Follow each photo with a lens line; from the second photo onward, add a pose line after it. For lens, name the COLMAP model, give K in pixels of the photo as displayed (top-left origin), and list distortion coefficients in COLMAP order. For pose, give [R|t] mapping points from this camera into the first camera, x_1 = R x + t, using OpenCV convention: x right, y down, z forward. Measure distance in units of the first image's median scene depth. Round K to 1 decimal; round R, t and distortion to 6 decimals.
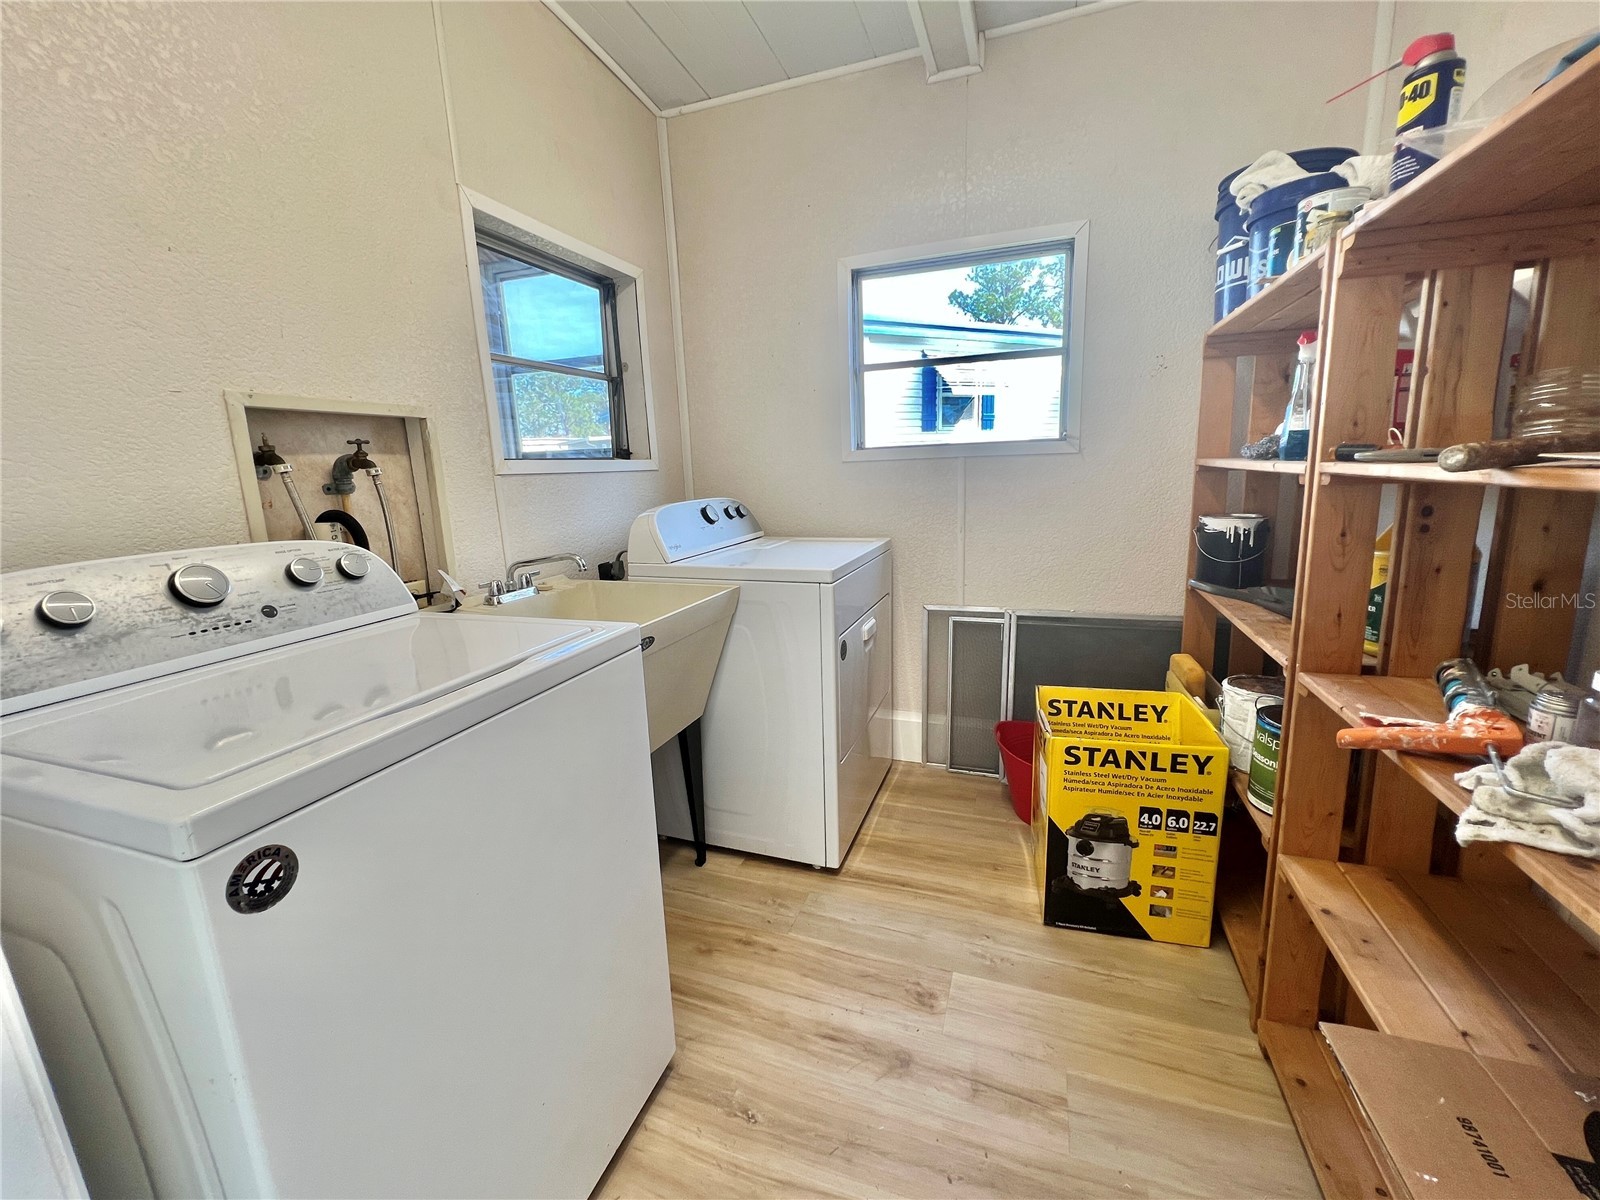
lens RADIAL K [[645.8, 0, 800.0], [0, 645.8, 600.0], [0, 0, 1]] dist [-0.006689, 0.001159]
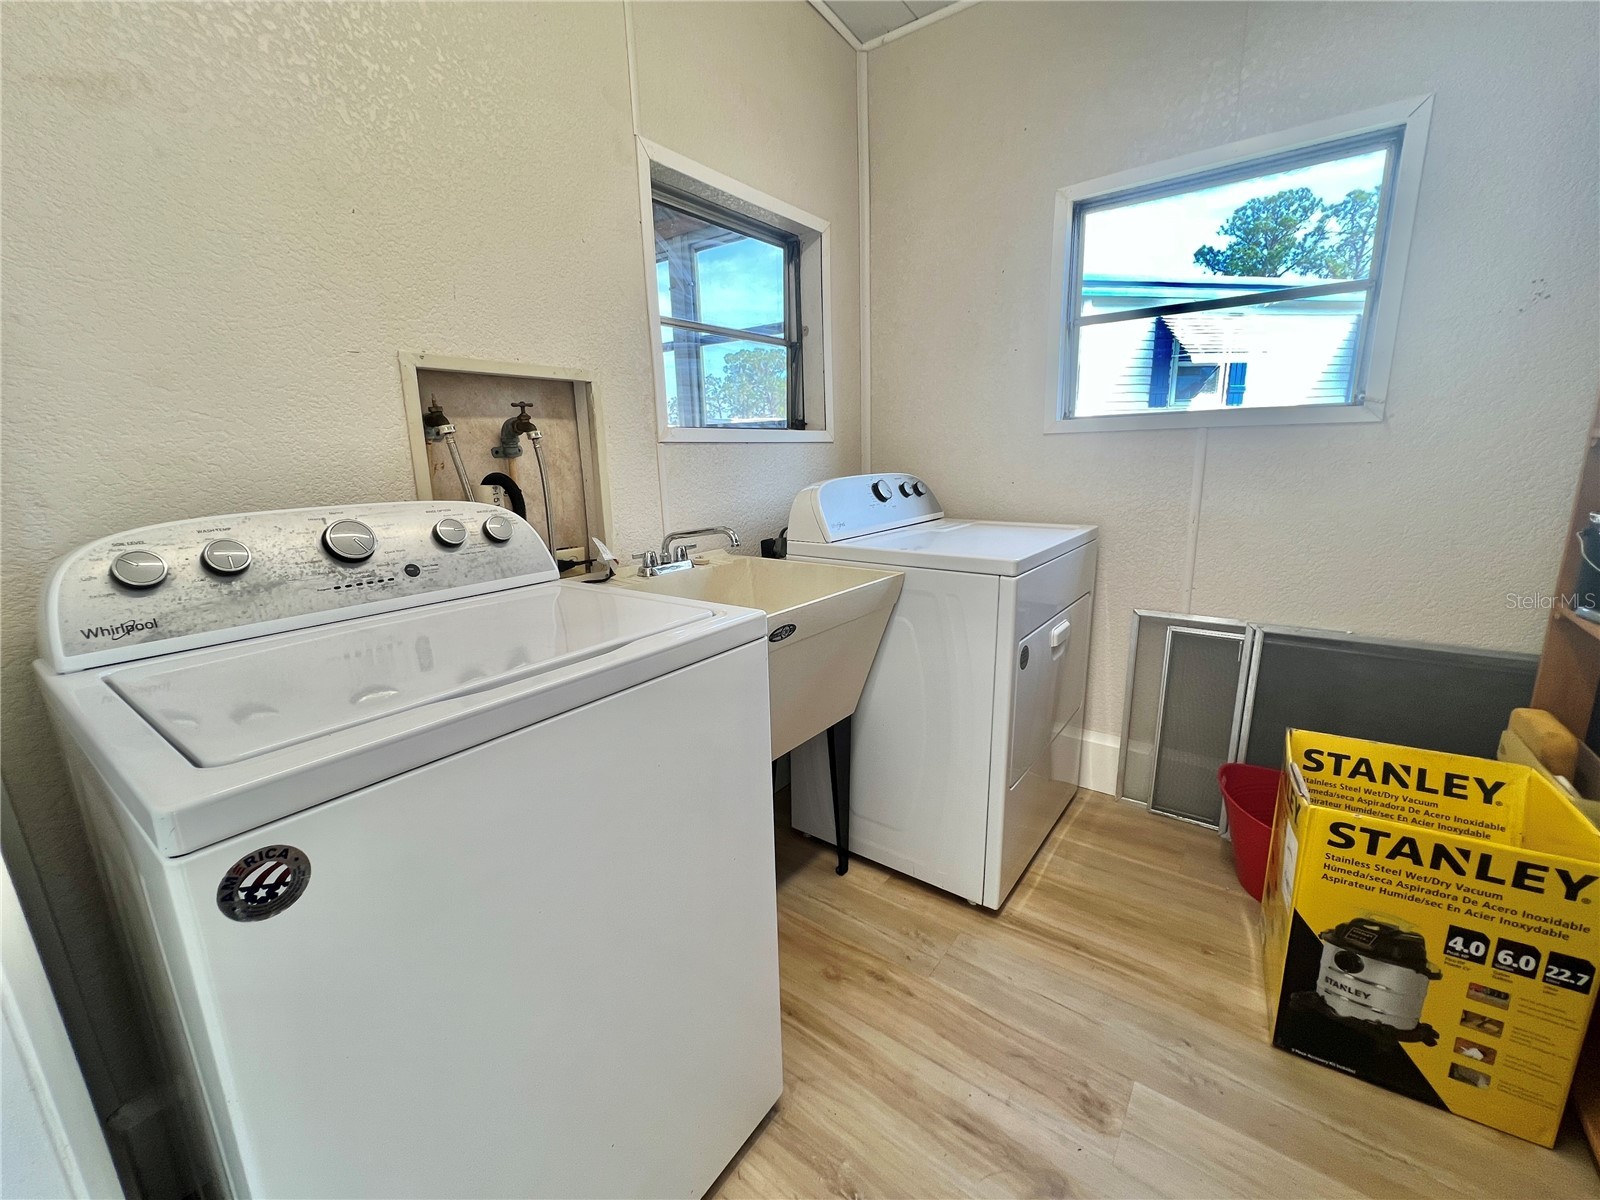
lens RADIAL K [[645.8, 0, 800.0], [0, 645.8, 600.0], [0, 0, 1]] dist [-0.006689, 0.001159]
pose [[0.956166, 0.075217, -0.283000, 0.023940], [-0.067237, 0.997020, 0.037821, -0.009427], [0.285001, -0.017135, 0.958374, 0.136492]]
